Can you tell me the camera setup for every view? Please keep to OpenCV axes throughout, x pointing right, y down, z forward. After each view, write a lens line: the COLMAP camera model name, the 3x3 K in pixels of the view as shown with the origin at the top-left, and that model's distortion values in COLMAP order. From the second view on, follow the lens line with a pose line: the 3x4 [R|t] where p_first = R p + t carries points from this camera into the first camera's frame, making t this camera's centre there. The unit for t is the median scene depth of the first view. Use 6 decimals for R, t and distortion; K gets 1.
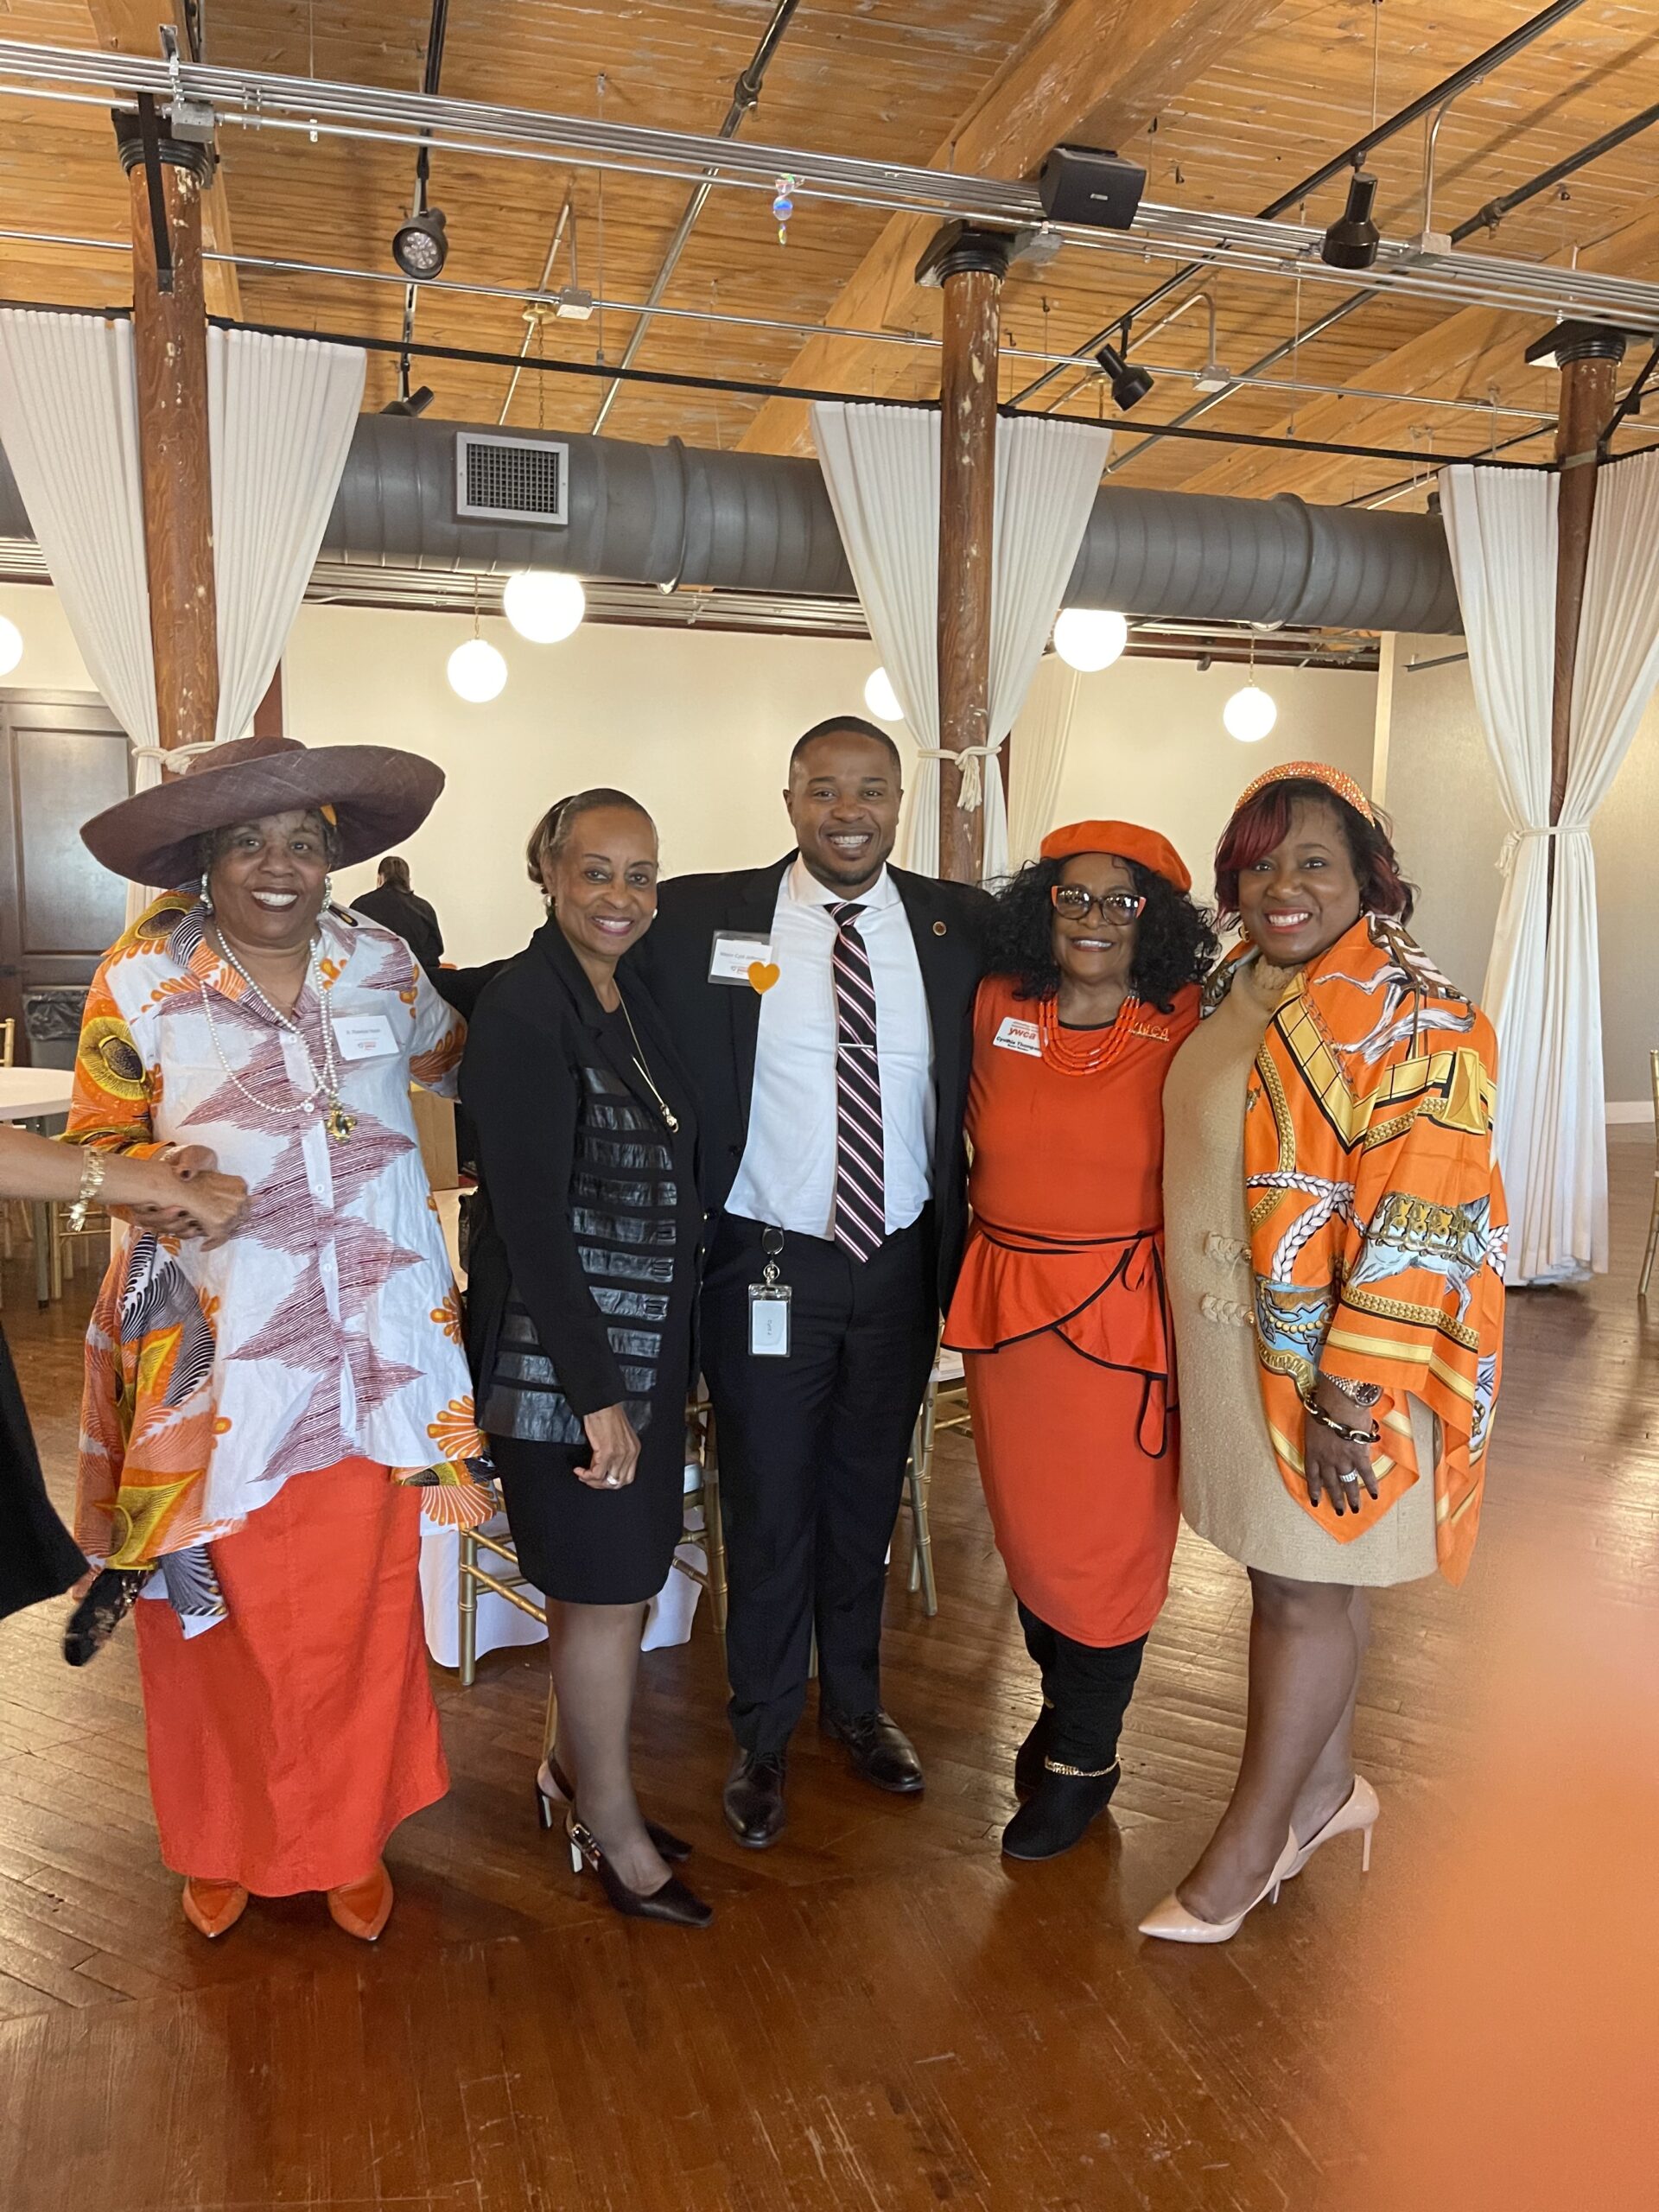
lens RADIAL K [[1636.4, 0, 823.1], [0, 1636.4, 1089.6], [0, 0, 1]] dist [0.052157, -0.061045]
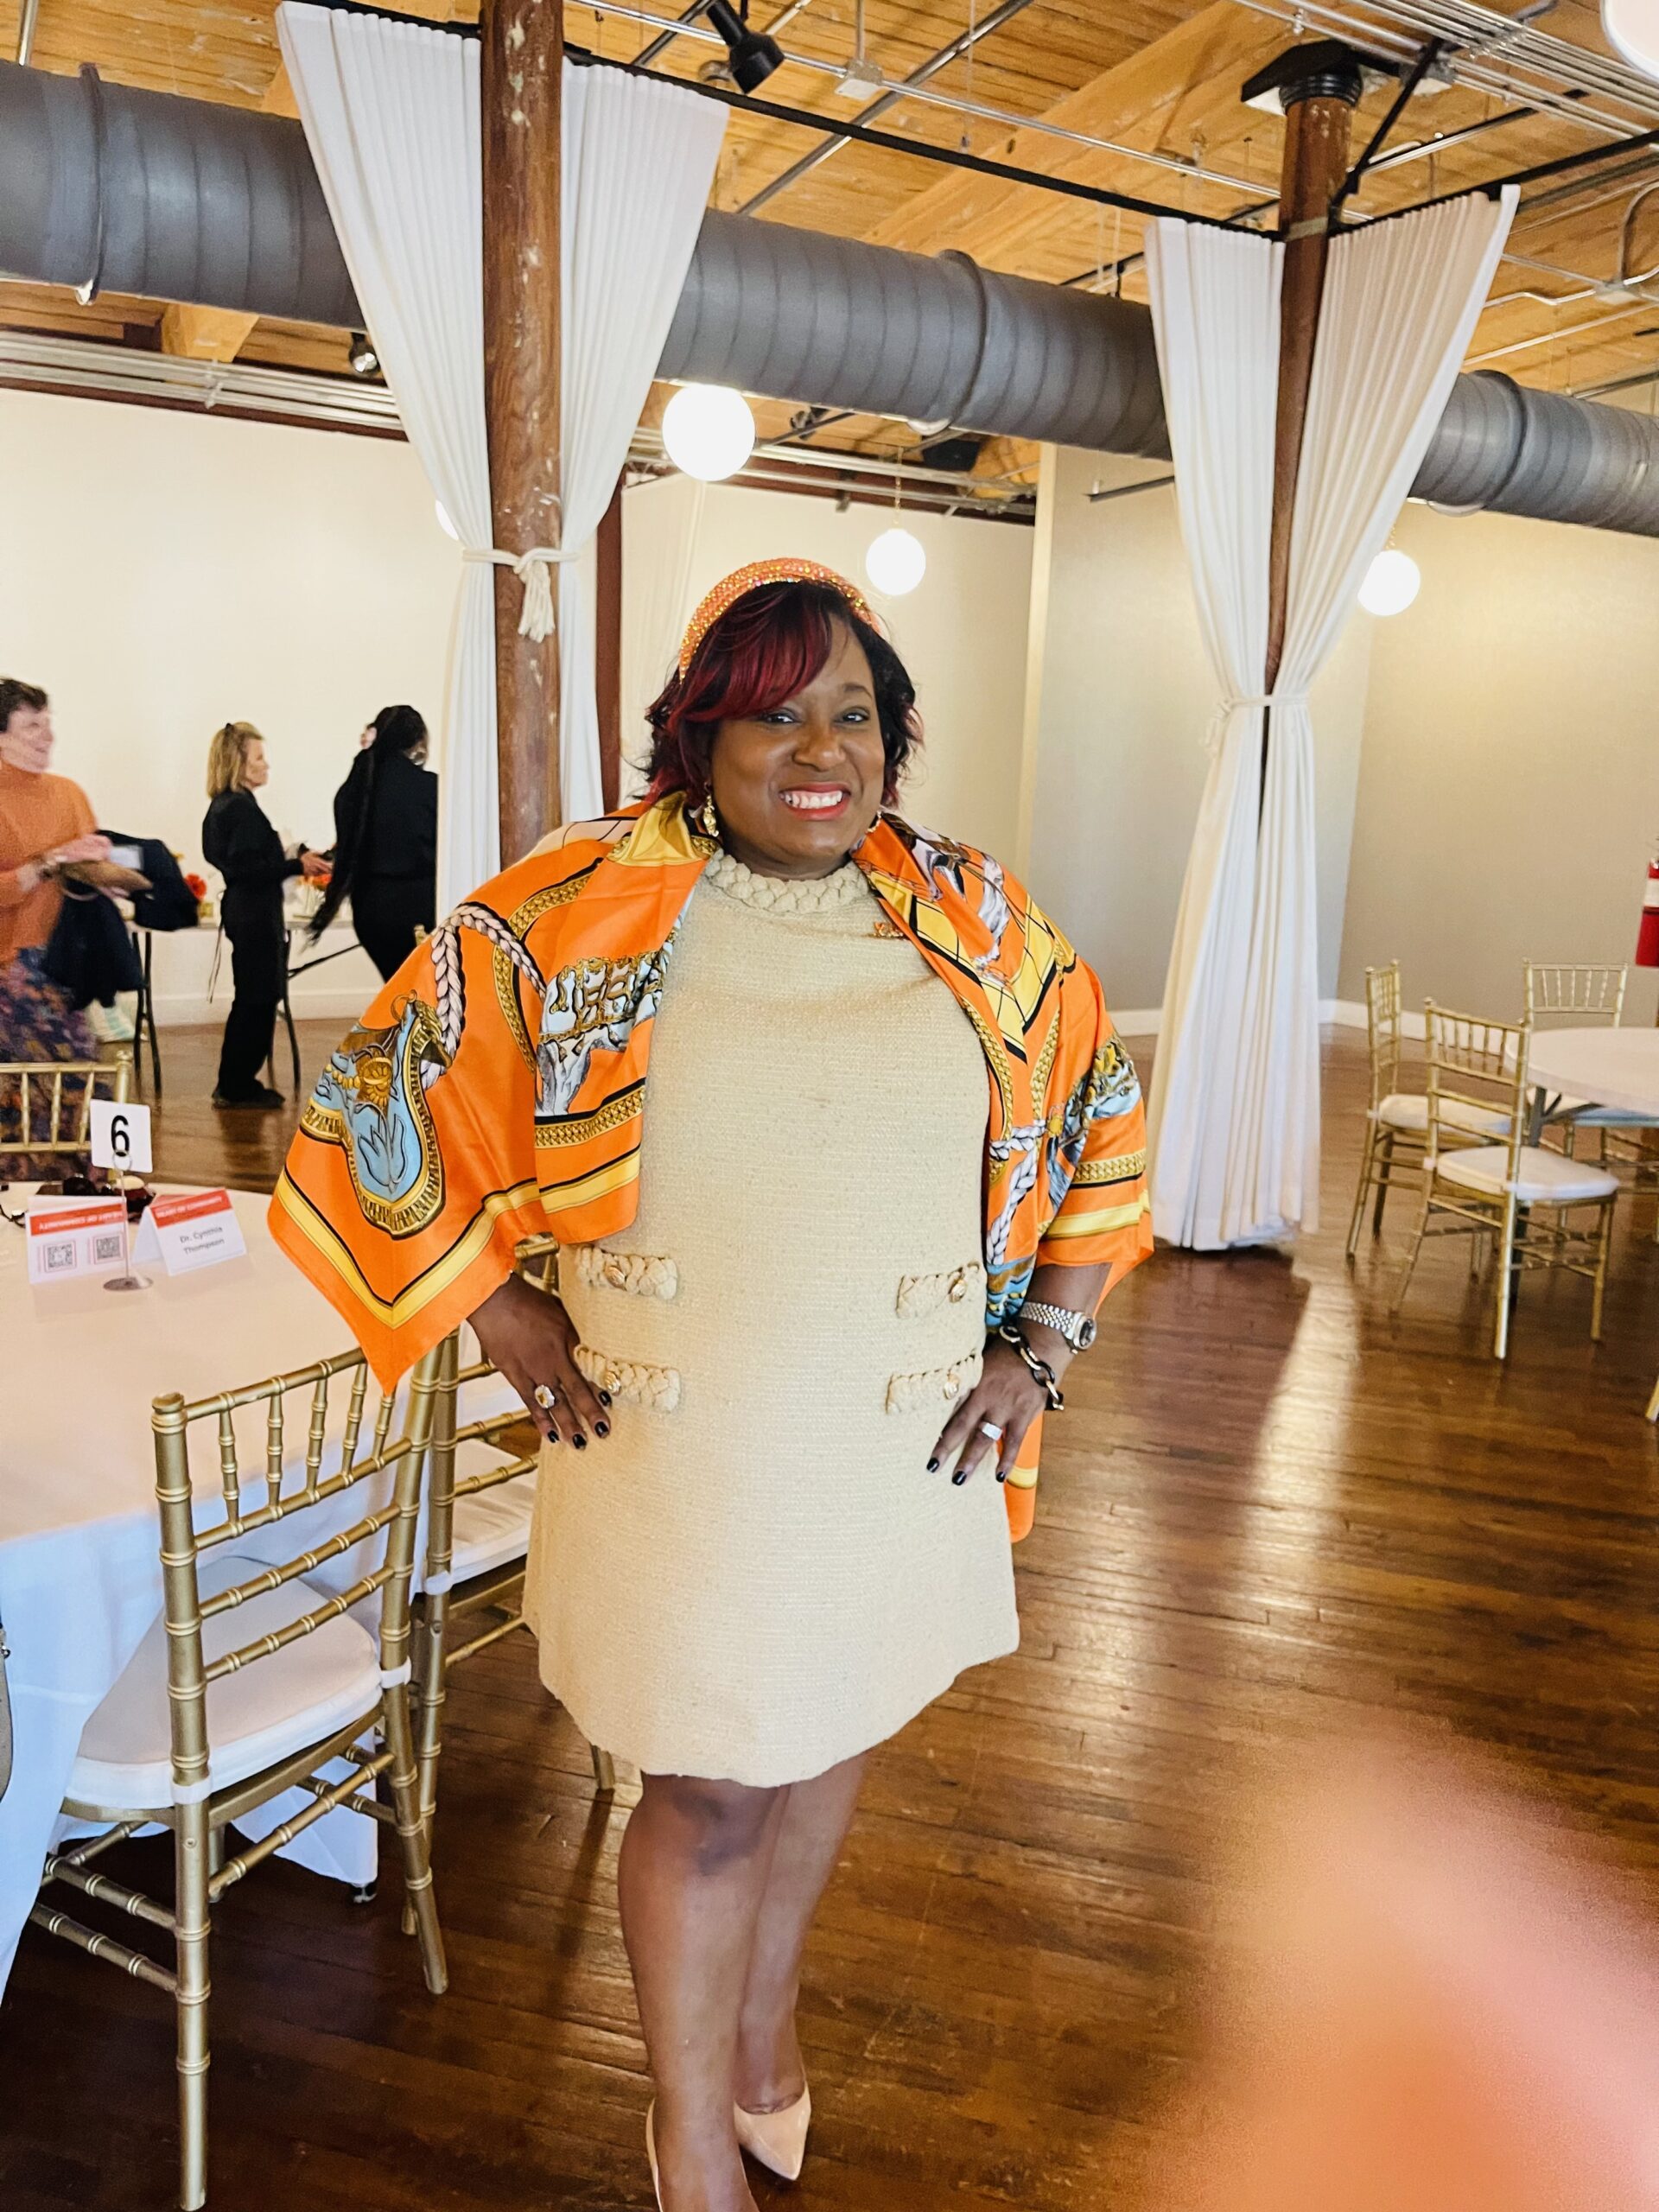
lens RADIAL K [[1636.4, 0, 823.1], [0, 1636.4, 1089.6], [0, 0, 1]] dist [0.052157, -0.061045]
pose [[0.975660, -0.021733, 0.218211, 0.046111], [0.006104, 0.997383, 0.072040, -0.025231], [-0.219205, -0.068955, 0.973239, 0.245897]]
